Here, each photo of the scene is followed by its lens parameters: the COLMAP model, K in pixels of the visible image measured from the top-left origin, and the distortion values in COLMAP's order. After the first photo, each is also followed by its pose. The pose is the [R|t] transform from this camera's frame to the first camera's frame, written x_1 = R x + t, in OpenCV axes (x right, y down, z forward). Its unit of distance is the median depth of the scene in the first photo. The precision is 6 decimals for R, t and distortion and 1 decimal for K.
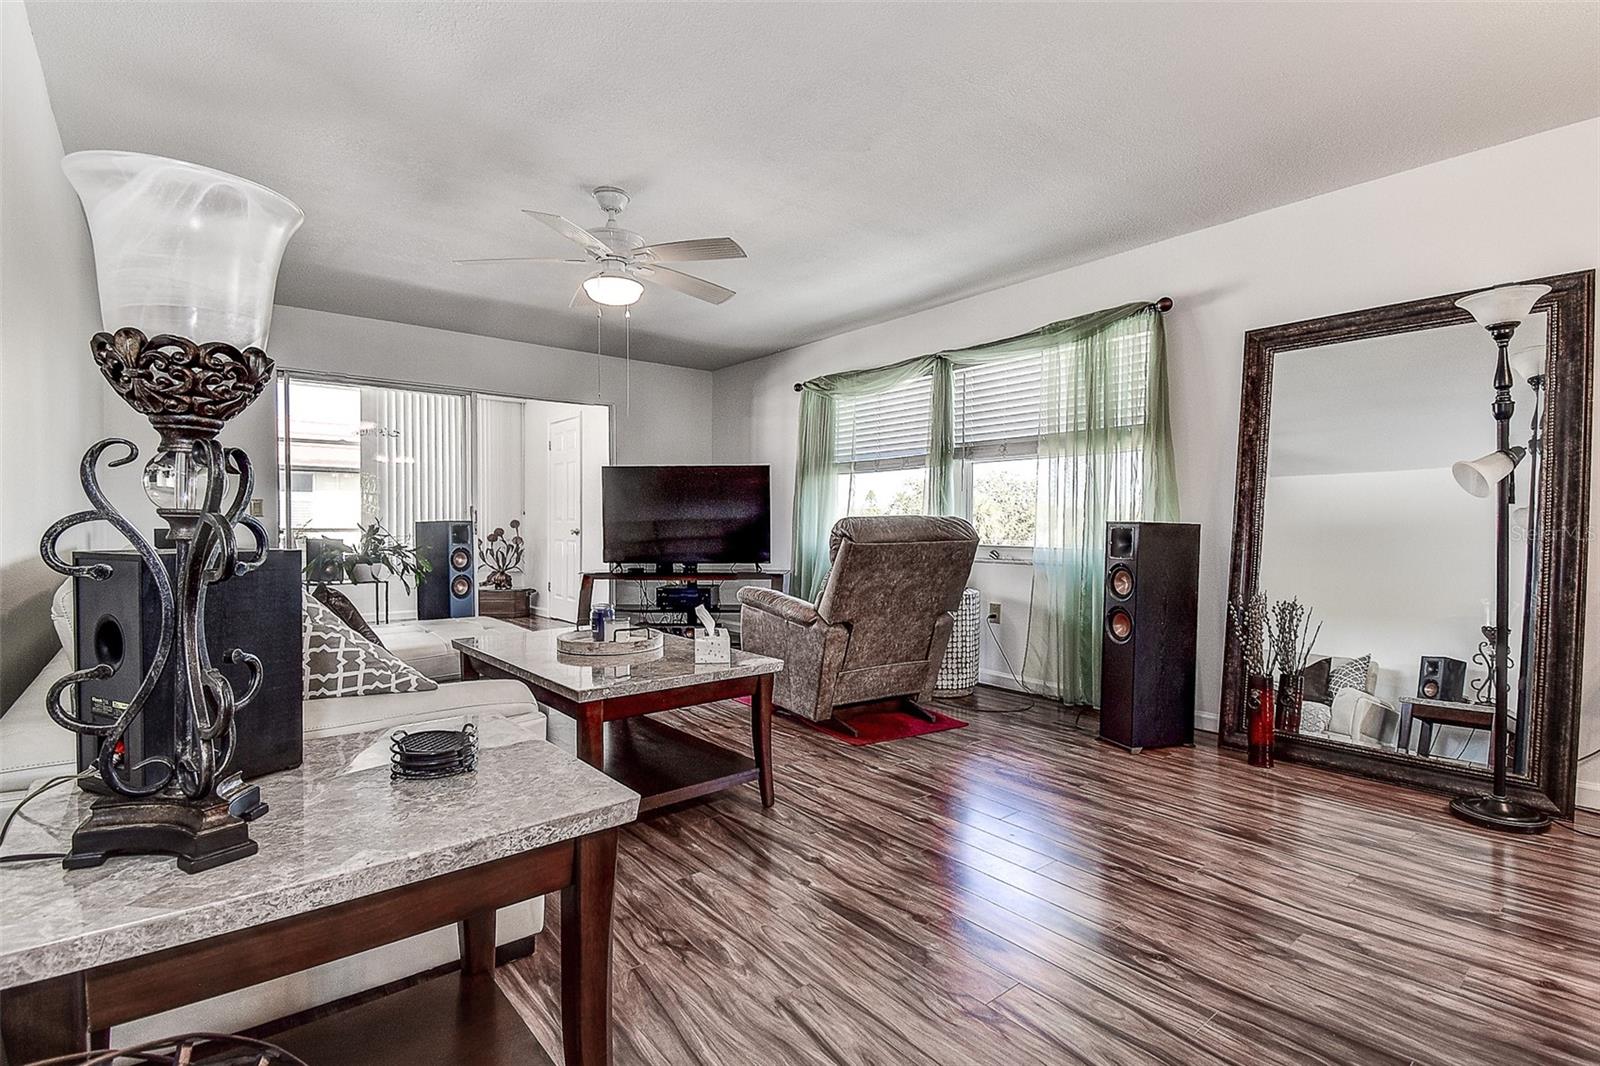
lens RADIAL K [[759.0, 0, 800.0], [0, 759.0, 533.0], [0, 0, 1]] dist [0.020194, -0.018577]
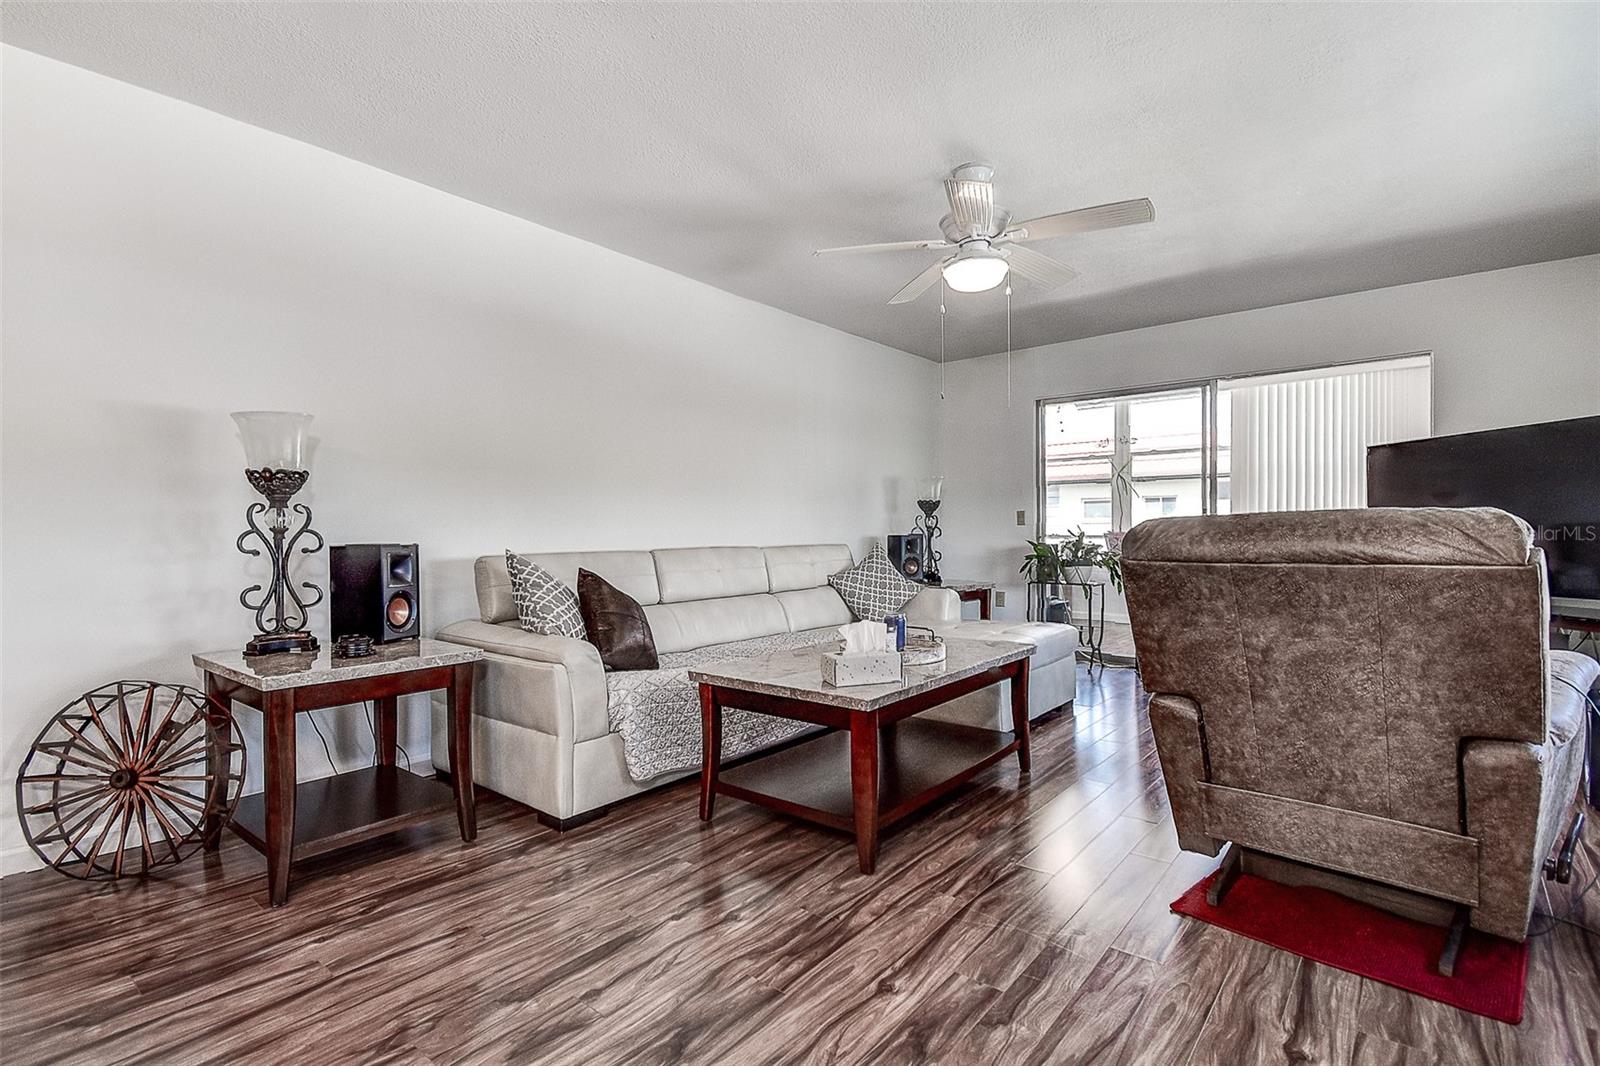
lens RADIAL K [[759.0, 0, 800.0], [0, 759.0, 533.0], [0, 0, 1]] dist [0.020194, -0.018577]
pose [[0.176888, -0.007843, -0.984200, 0.705902], [-0.003051, 0.999959, -0.008517, 0.003820], [0.984226, 0.004510, 0.176857, 0.739820]]
